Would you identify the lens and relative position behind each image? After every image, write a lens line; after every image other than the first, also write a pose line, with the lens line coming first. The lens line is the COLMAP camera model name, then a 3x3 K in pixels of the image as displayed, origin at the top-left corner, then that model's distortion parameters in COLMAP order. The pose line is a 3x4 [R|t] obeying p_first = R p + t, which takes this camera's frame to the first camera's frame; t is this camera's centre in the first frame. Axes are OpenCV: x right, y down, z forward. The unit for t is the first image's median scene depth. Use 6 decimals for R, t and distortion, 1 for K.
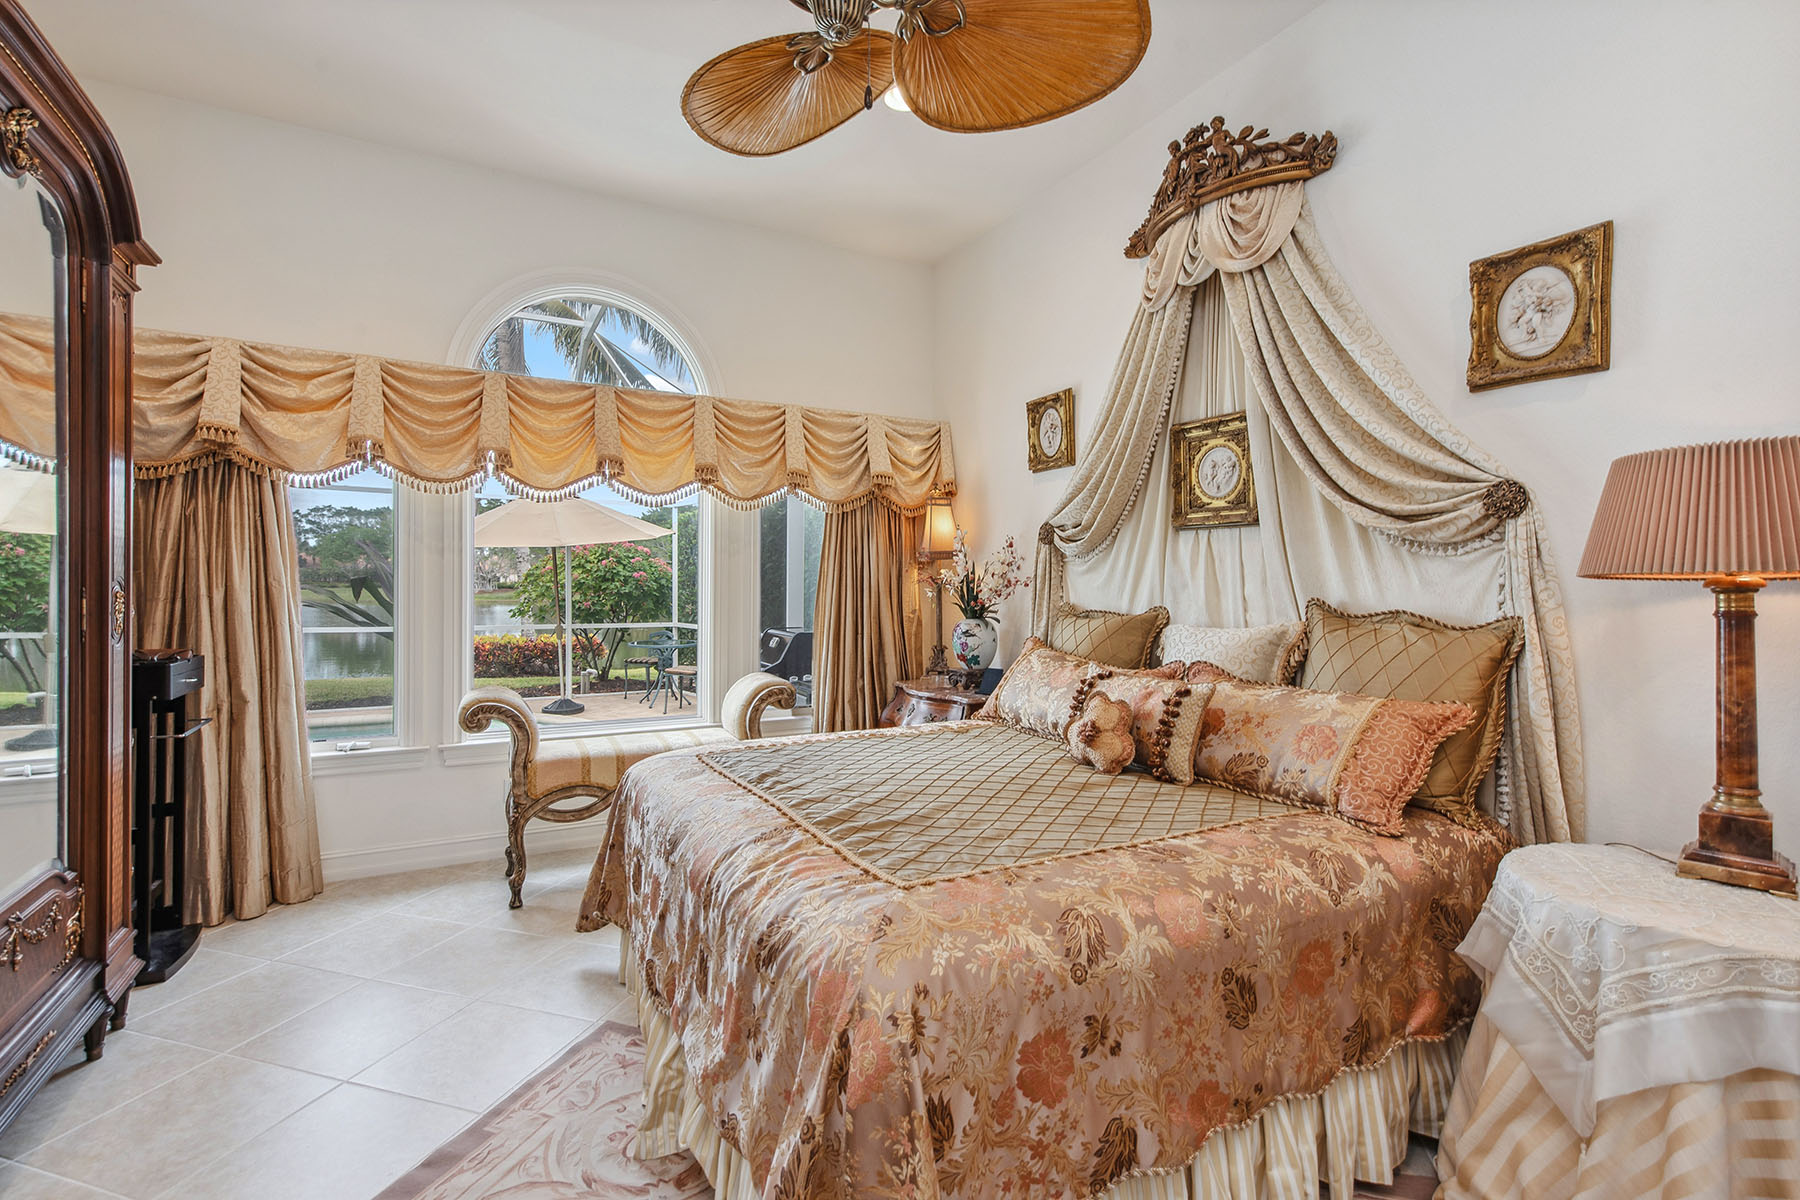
lens RADIAL K [[770.8, 0, 892.4], [0, 770.8, 592.6], [0, 0, 1]] dist [0.007073, -0.000359]
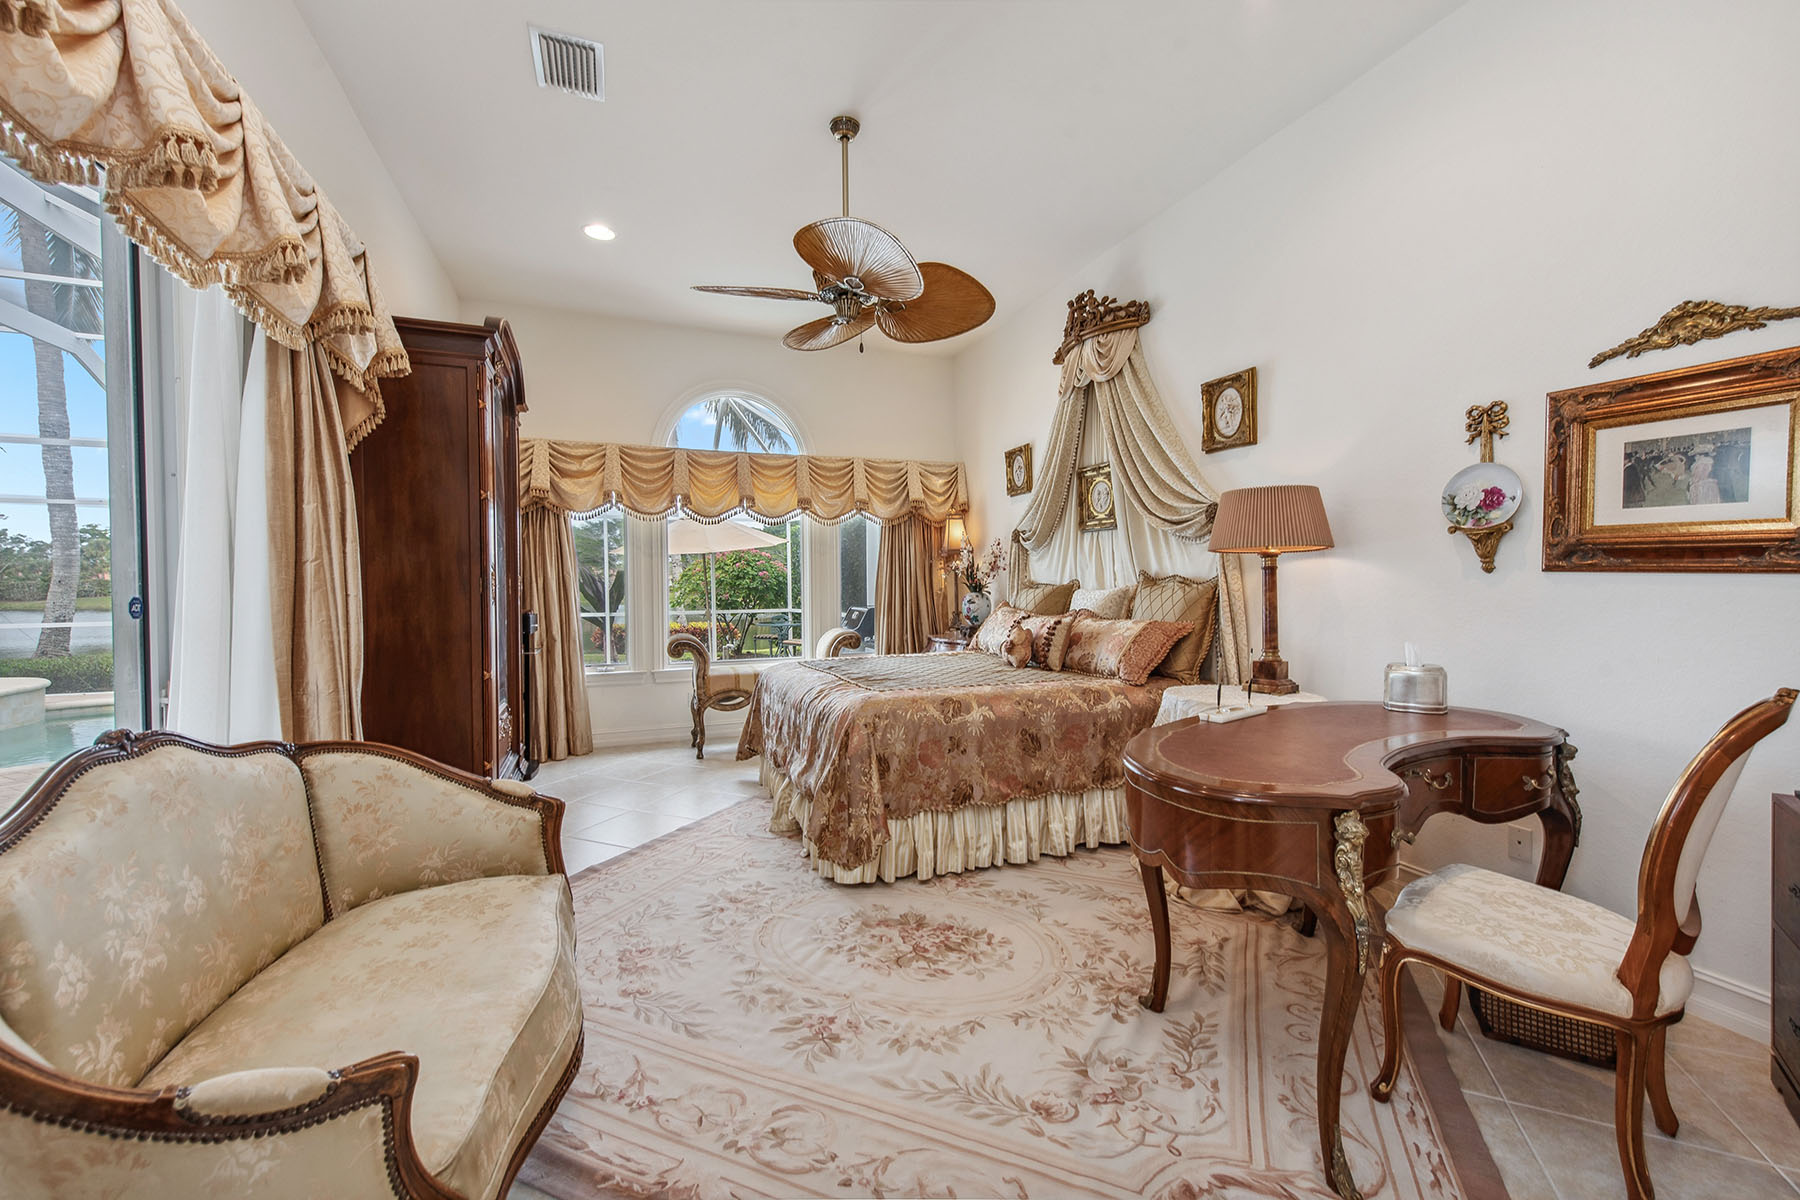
lens RADIAL K [[709.7, 0, 903.3], [0, 709.7, 602.7], [0, 0, 1]] dist [0.003781, -0.000766]
pose [[0.992645, -0.013190, -0.120344, 0.171987], [0.014803, 0.999812, 0.012521, 0.044877], [0.120156, -0.014210, 0.992653, -0.553857]]
